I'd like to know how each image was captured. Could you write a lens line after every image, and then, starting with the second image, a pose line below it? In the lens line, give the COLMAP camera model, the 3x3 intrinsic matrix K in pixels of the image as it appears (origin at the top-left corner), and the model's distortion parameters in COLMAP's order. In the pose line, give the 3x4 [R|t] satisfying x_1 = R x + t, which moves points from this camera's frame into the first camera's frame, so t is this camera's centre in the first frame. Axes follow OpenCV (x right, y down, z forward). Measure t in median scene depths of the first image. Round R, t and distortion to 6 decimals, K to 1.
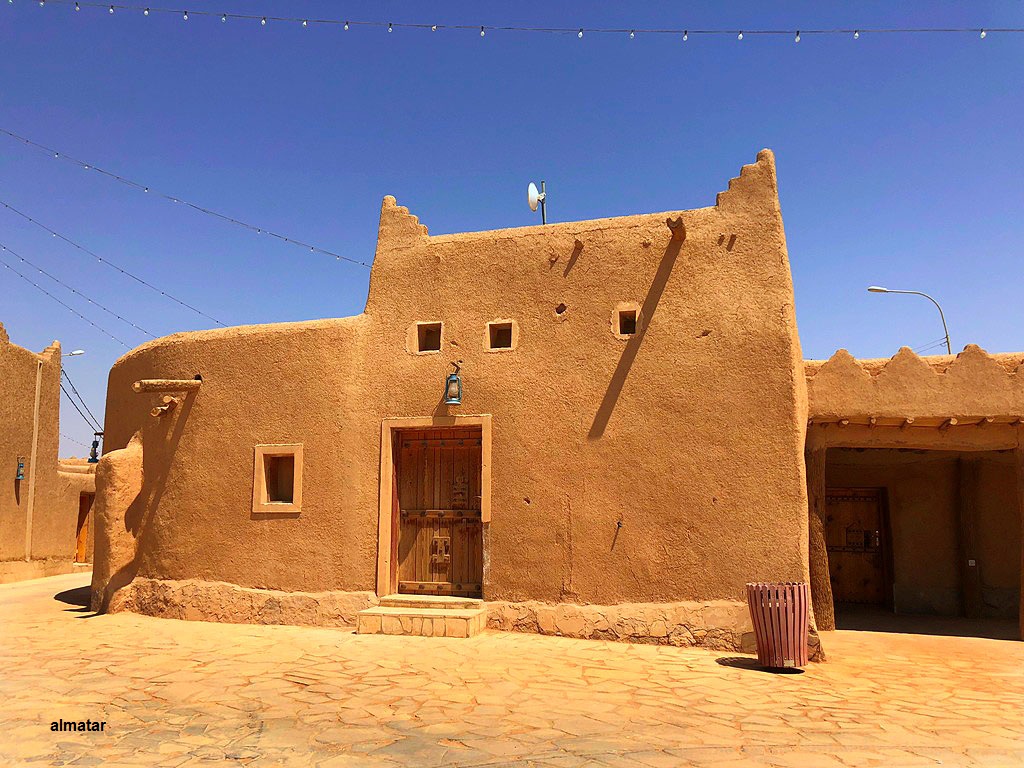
lens RADIAL K [[832.7, 0, 512.0], [0, 832.7, 384.0], [0, 0, 1]] dist [0.059102, -0.078147]
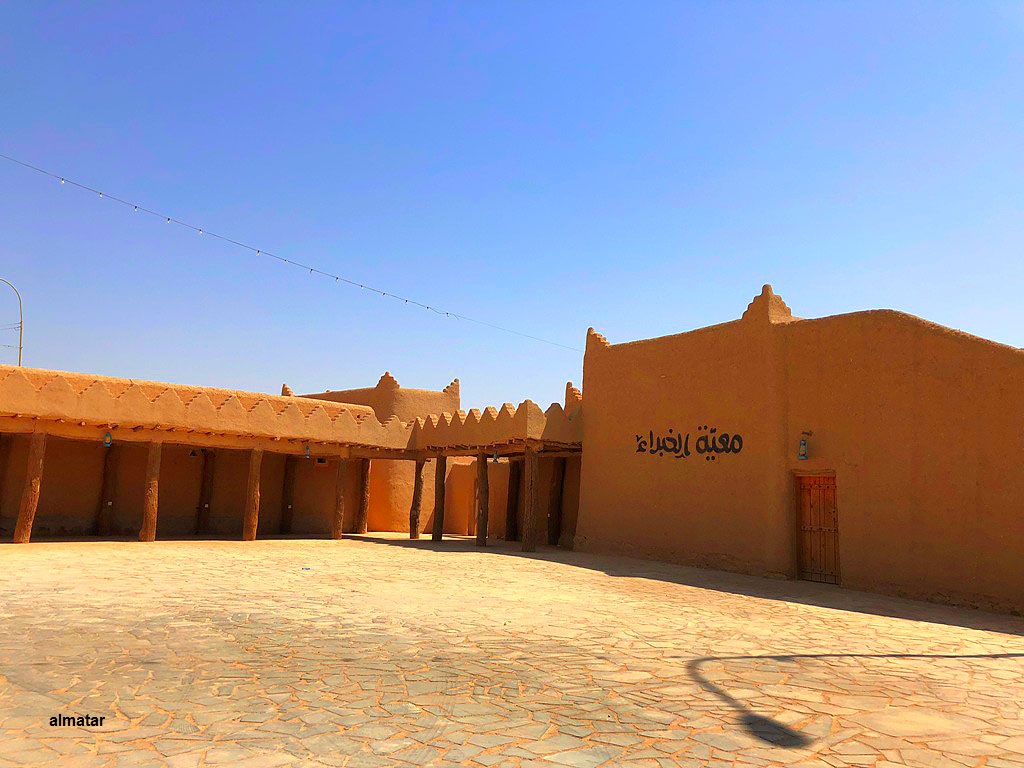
lens RADIAL K [[832.7, 0, 512.0], [0, 832.7, 384.0], [0, 0, 1]] dist [0.059102, -0.078147]
pose [[0.528298, 0.123449, 0.840037, -0.360330], [-0.162211, 0.985825, -0.042859, -0.112833], [-0.833420, -0.113621, 0.540834, -0.775743]]
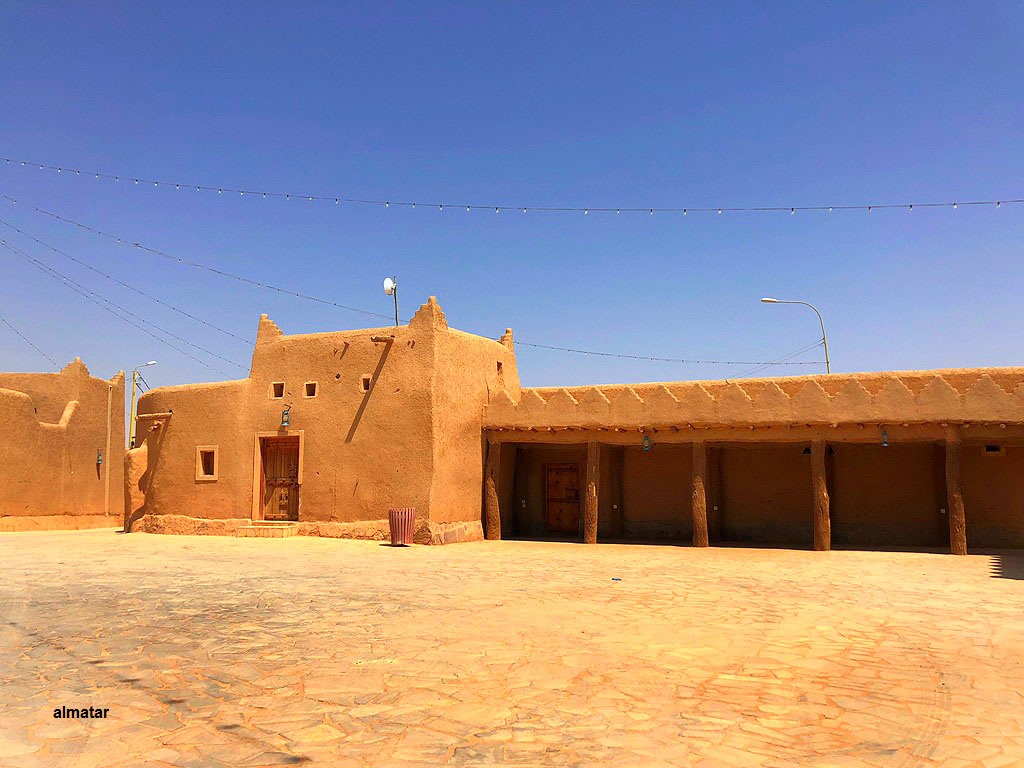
lens RADIAL K [[832.7, 0, 512.0], [0, 832.7, 384.0], [0, 0, 1]] dist [0.059102, -0.078147]
pose [[0.994619, -0.019000, -0.101840, 0.661101], [0.021833, 0.999403, 0.026775, -0.114579], [0.101271, -0.028855, 0.994440, -0.917317]]
